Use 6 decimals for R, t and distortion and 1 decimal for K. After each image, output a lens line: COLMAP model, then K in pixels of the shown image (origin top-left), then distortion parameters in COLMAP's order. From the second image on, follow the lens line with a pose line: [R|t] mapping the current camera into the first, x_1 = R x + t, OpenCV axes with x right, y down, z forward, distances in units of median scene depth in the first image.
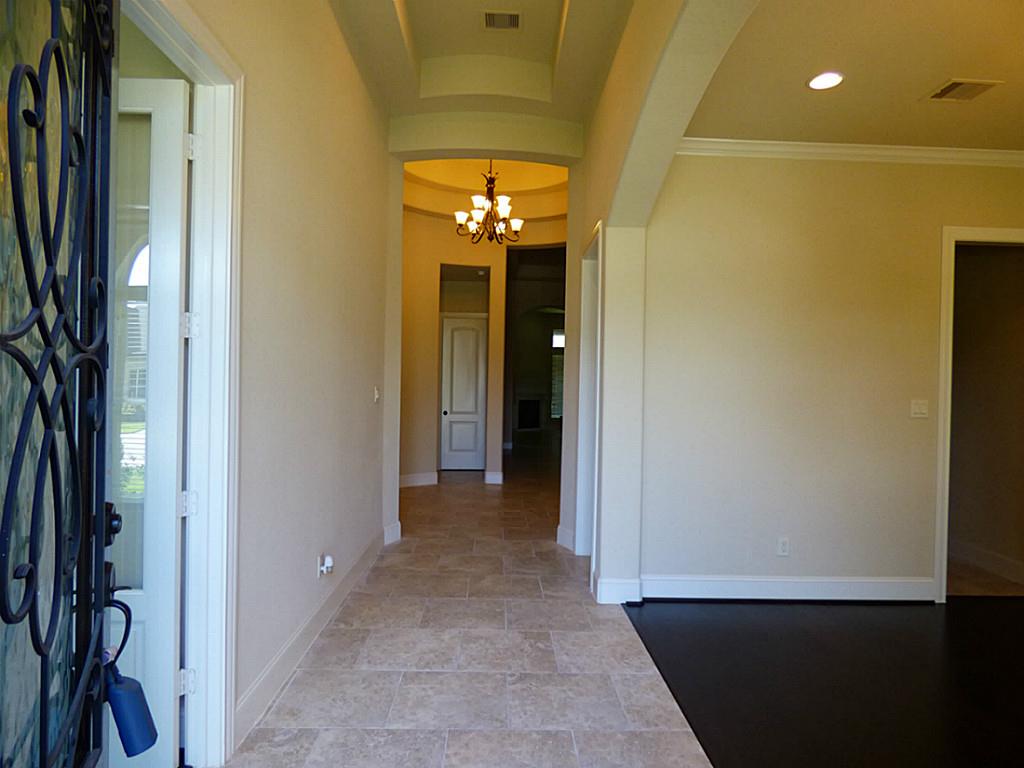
lens RADIAL K [[610.2, 0, 512.0], [0, 610.2, 384.0], [0, 0, 1]] dist [-0.013179, 0.000689]
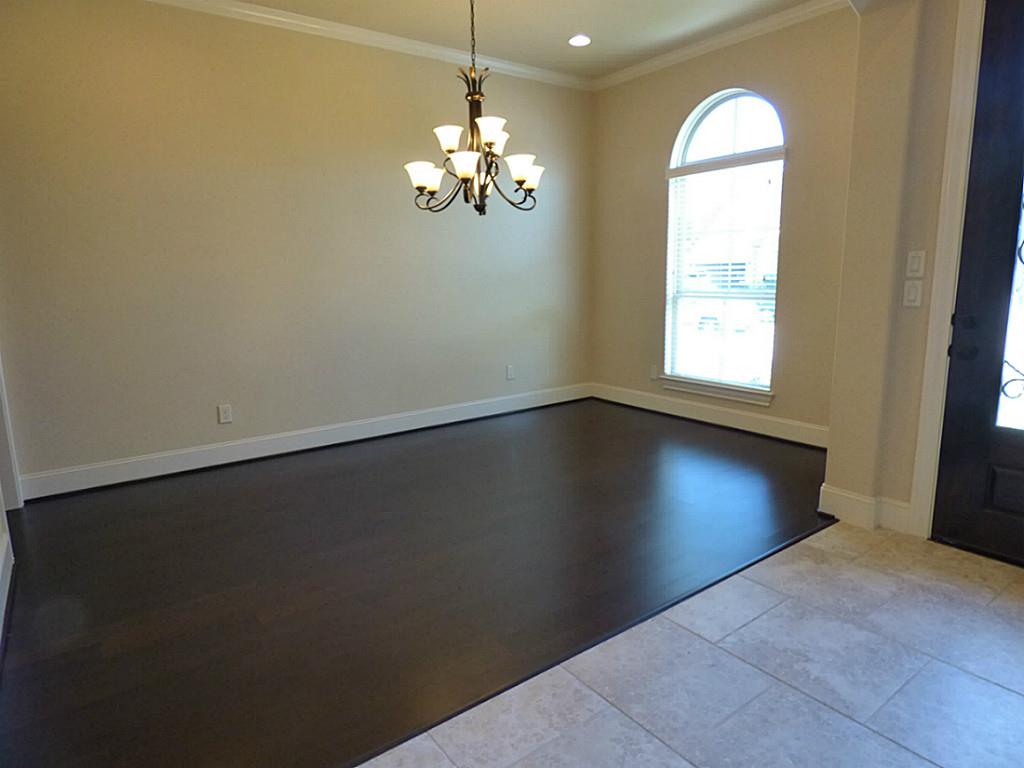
lens RADIAL K [[610.2, 0, 512.0], [0, 610.2, 384.0], [0, 0, 1]] dist [-0.013179, 0.000689]
pose [[-0.561131, -0.157261, 0.812650, -0.172254], [0.011946, 0.980145, 0.197923, 0.025762], [-0.827640, 0.120769, -0.548111, 0.920294]]
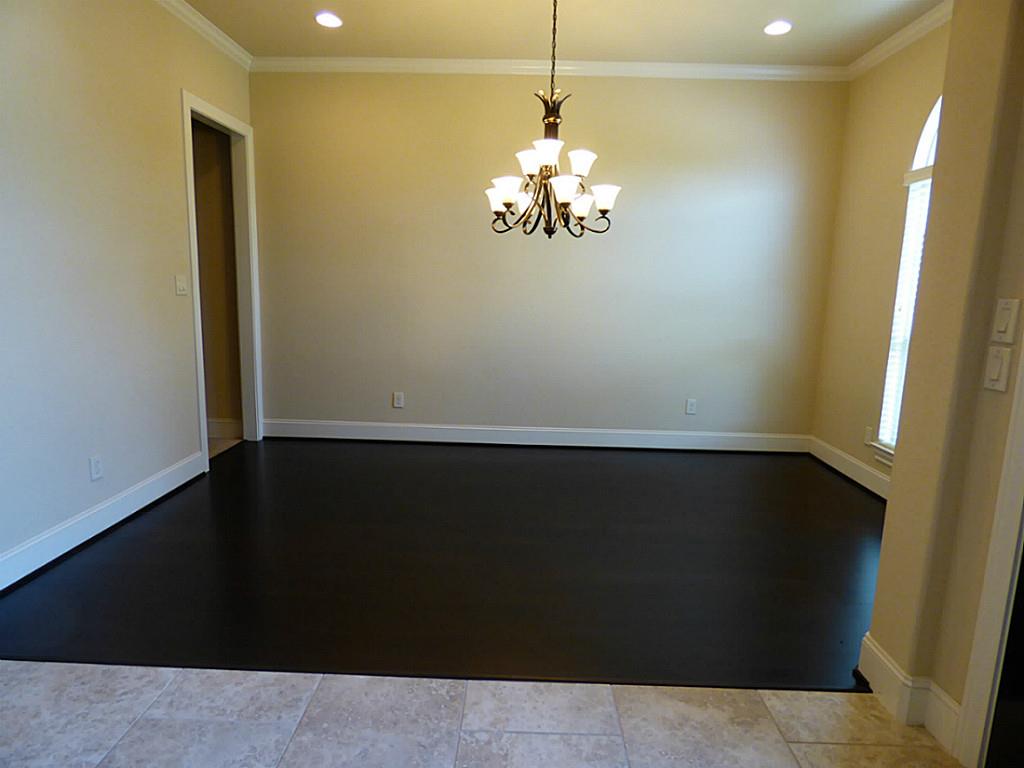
lens RADIAL K [[611.8, 0, 507.3], [0, 611.8, 381.4], [0, 0, 1]] dist [-0.007193, -0.001836]
pose [[0.056007, -0.176646, 0.982680, -0.288109], [-0.021805, 0.983773, 0.178086, 0.007528], [-0.998192, -0.031402, 0.051246, 0.451560]]
